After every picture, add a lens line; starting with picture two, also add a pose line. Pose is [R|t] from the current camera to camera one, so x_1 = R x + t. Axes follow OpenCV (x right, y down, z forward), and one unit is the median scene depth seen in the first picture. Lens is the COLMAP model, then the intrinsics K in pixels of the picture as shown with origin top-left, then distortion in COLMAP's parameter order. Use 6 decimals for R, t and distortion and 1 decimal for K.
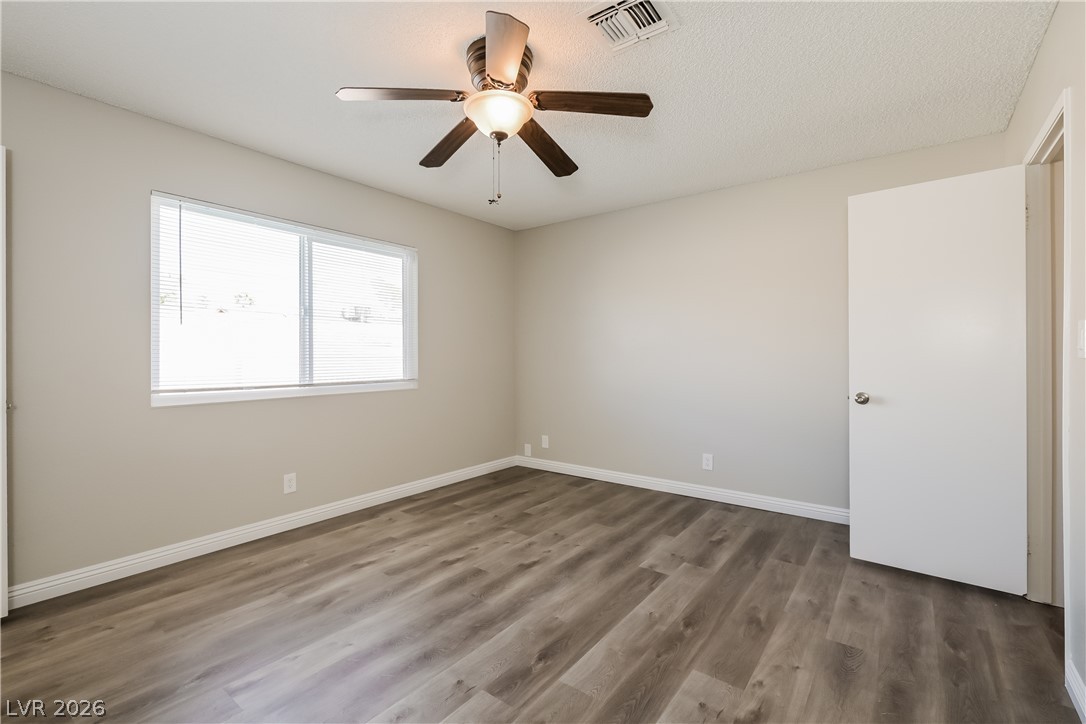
lens RADIAL K [[488.2, 0, 539.4], [0, 488.2, 359.0], [0, 0, 1]] dist [-0.002502, -0.000661]
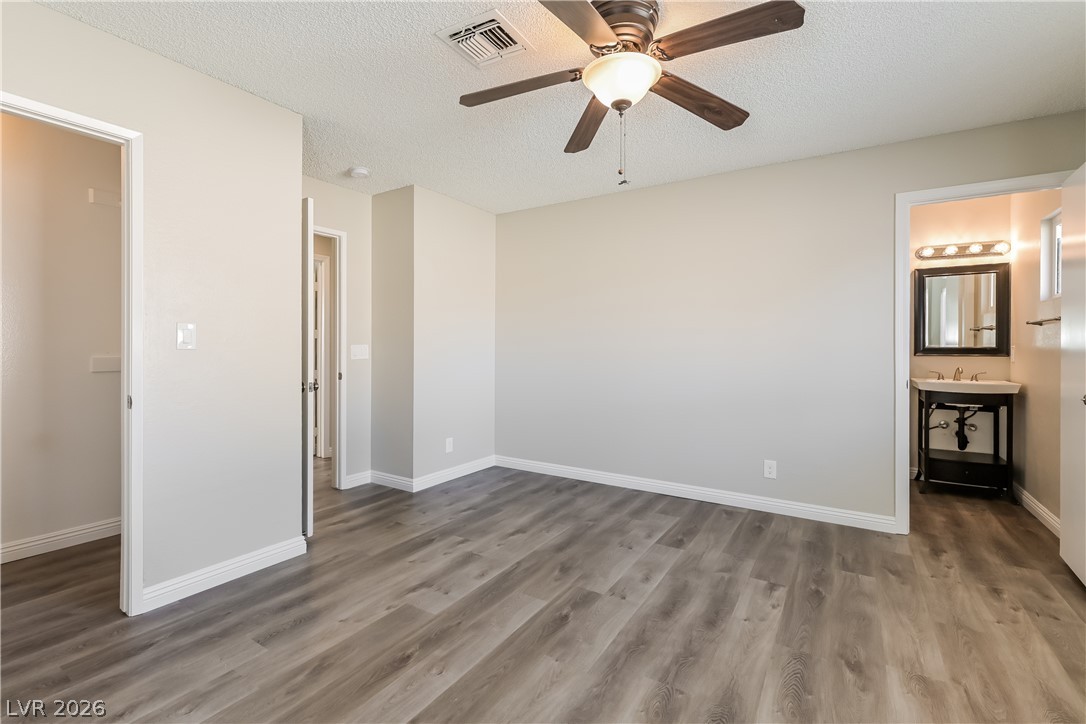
lens RADIAL K [[488.2, 0, 538.5], [0, 488.2, 343.1], [0, 0, 1]] dist [-0.002502, -0.000661]
pose [[-0.996904, -0.002400, -0.078586, 0.137639], [-0.002820, 0.999982, 0.005227, -0.022636], [0.078572, 0.005433, -0.996894, 1.873206]]
